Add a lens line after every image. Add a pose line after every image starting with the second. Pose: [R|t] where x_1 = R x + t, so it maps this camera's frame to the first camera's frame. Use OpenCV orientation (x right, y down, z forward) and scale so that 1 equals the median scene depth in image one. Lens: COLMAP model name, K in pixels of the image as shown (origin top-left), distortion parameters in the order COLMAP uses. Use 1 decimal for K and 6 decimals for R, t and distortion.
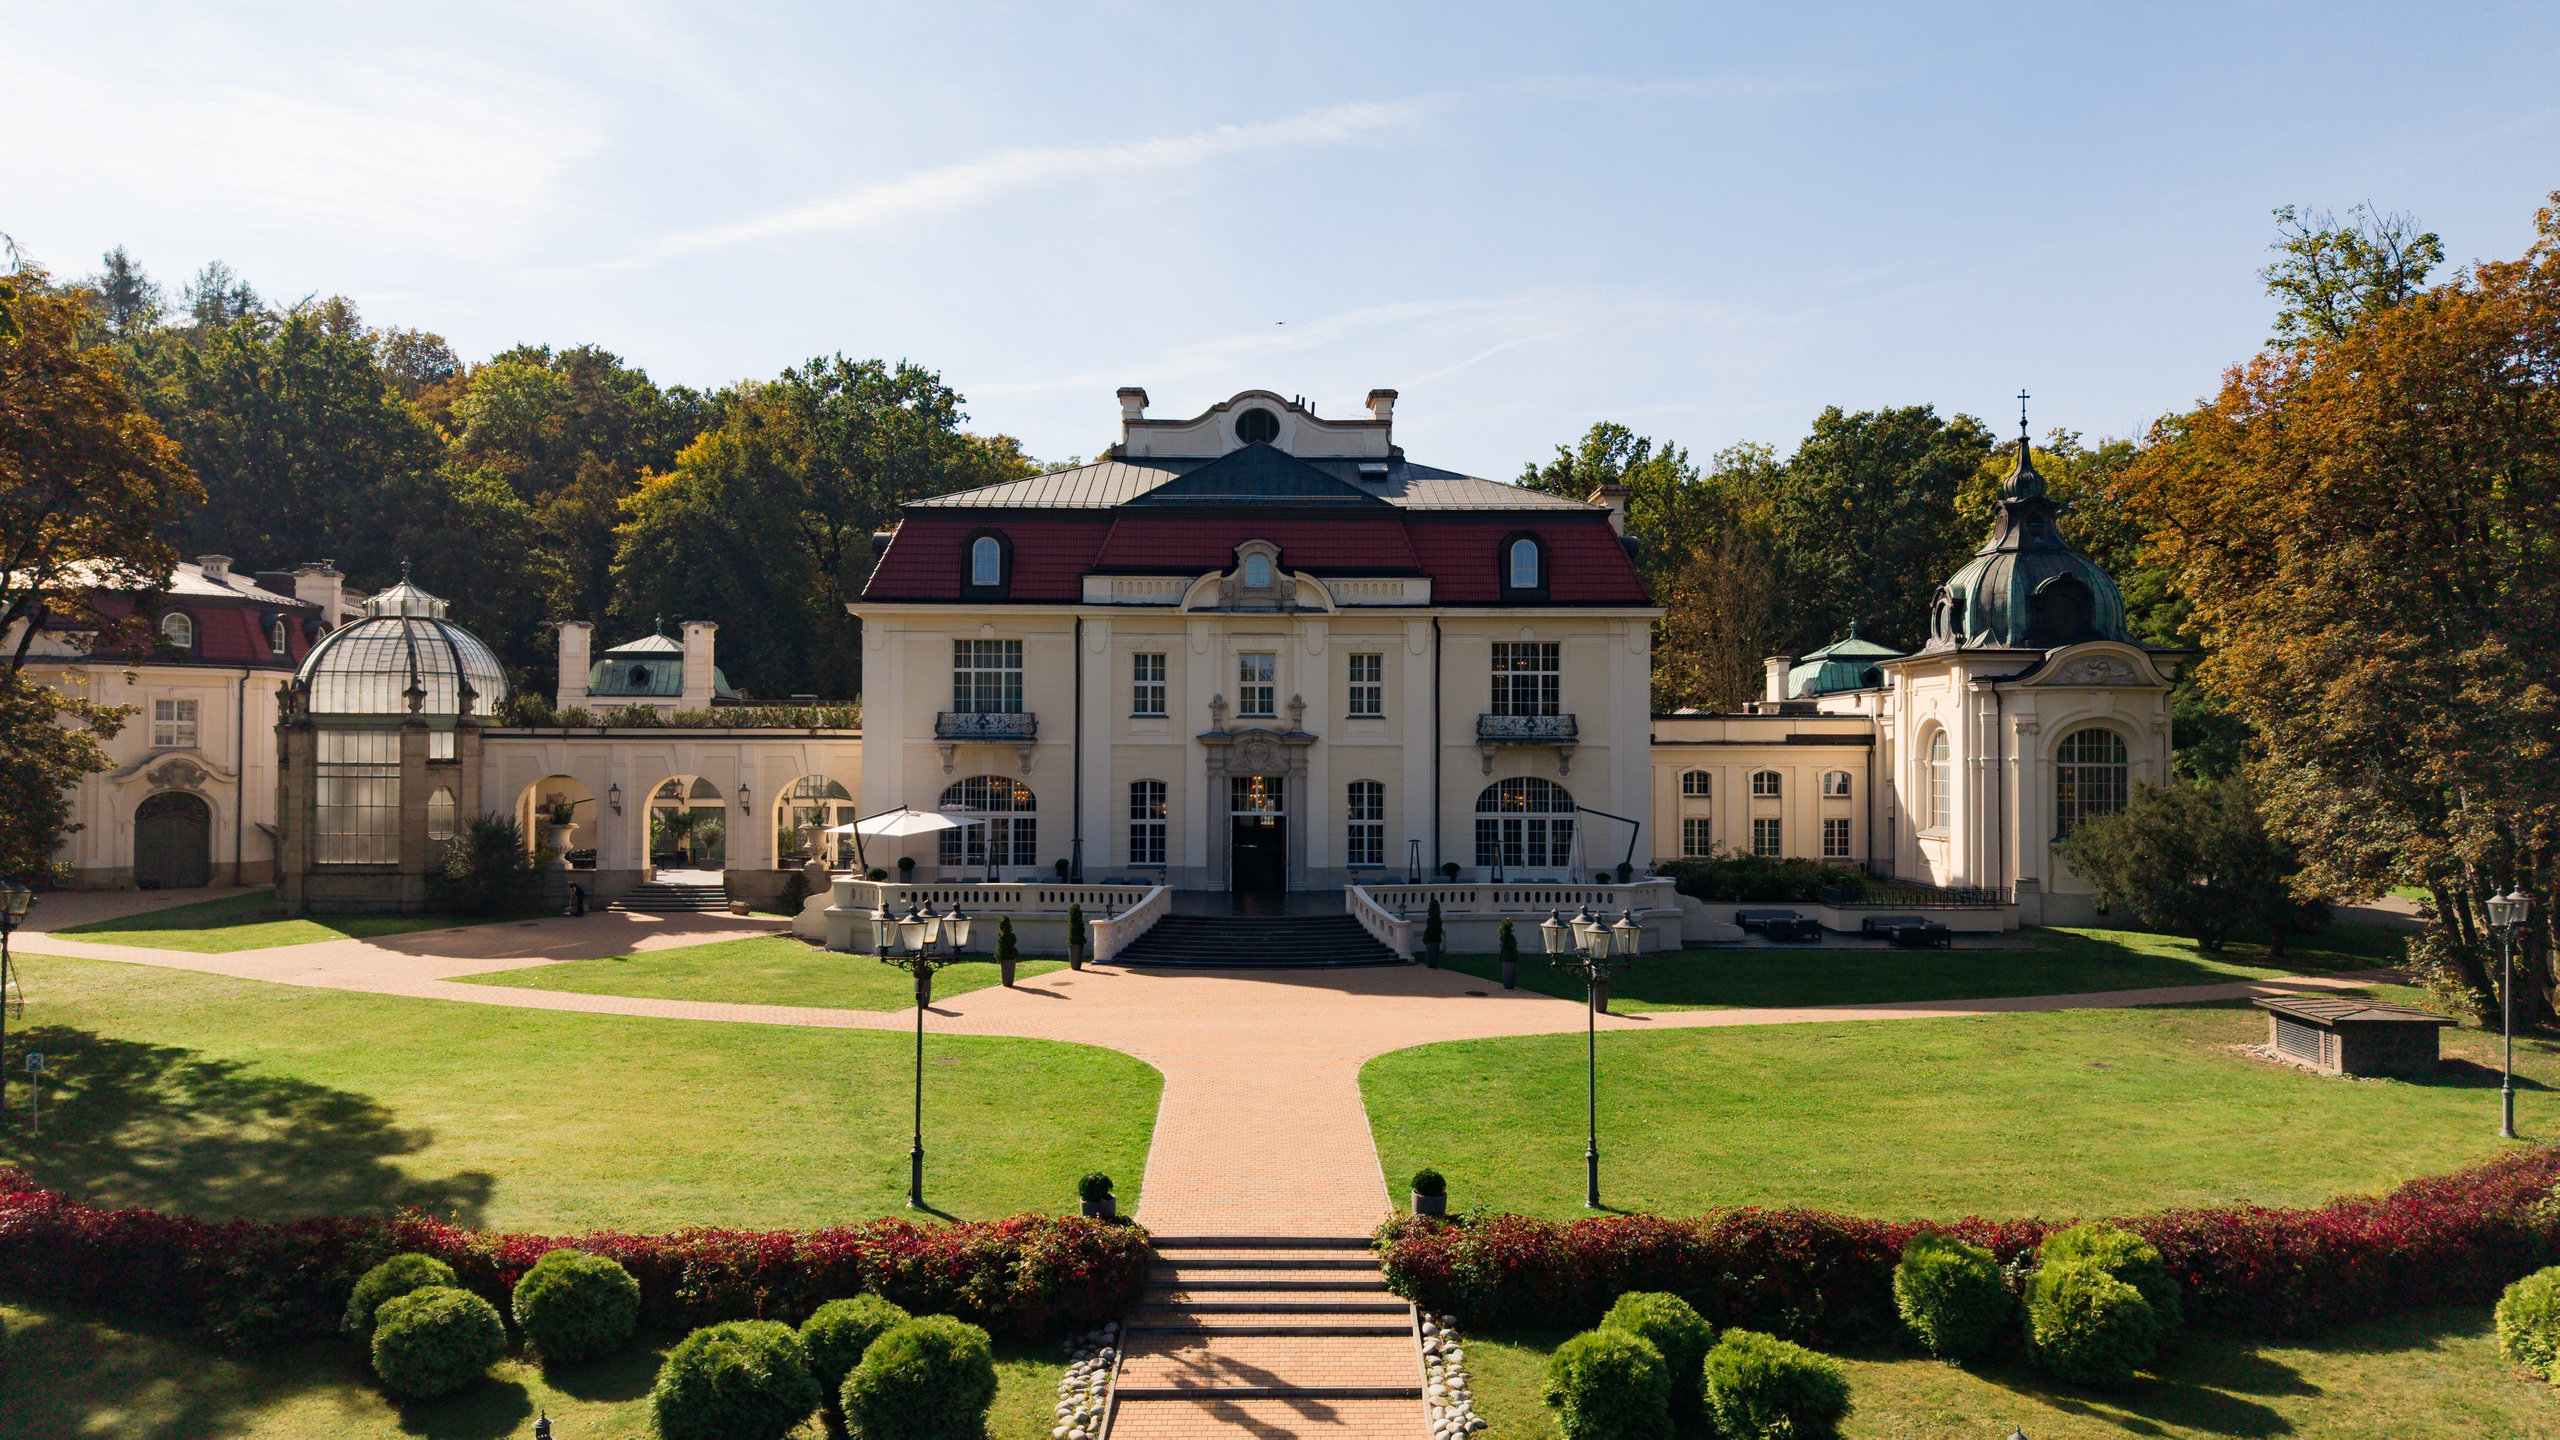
lens RADIAL K [[1725.0, 0, 1265.7], [0, 1725.0, 697.4], [0, 0, 1]] dist [0.019178, -0.016368]
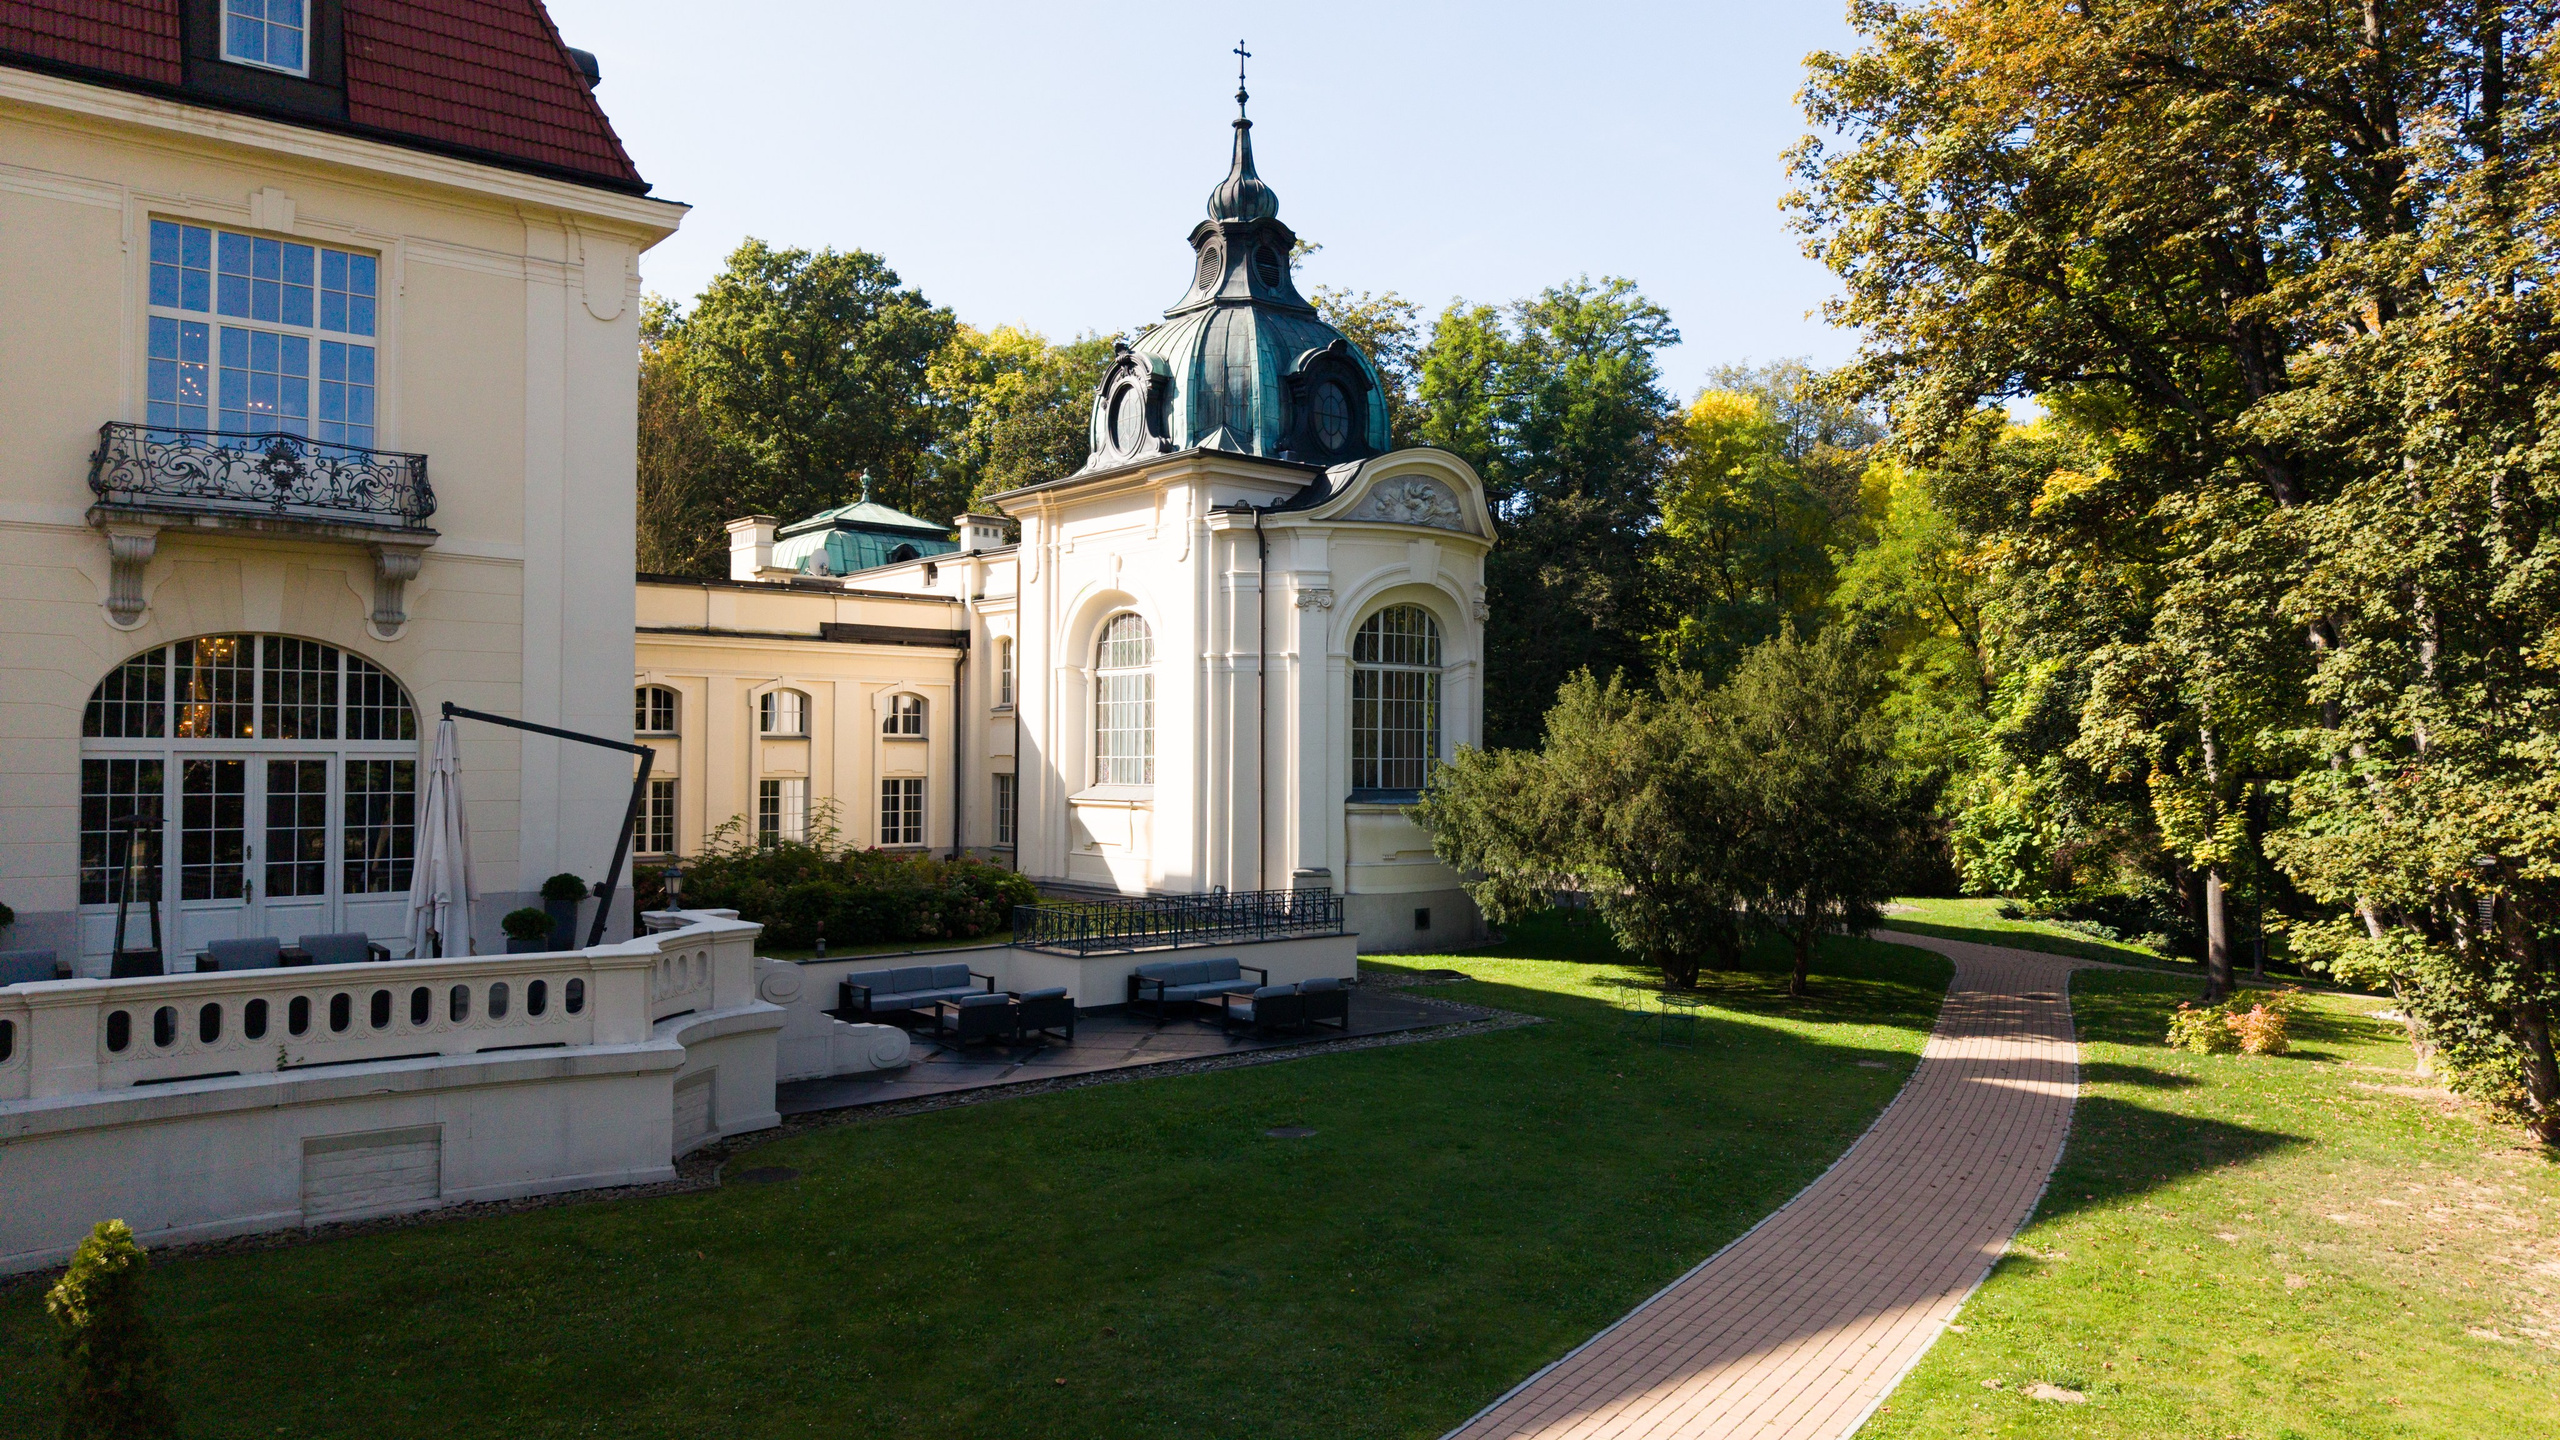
lens RADIAL K [[1725.0, 0, 1282.7], [0, 1725.0, 733.0], [0, 0, 1]] dist [0.019178, -0.016368]
pose [[0.778505, 0.009645, 0.627565, 0.093214], [-0.024366, 0.999593, 0.014864, 0.055551], [-0.627166, -0.026863, 0.778423, 0.607379]]
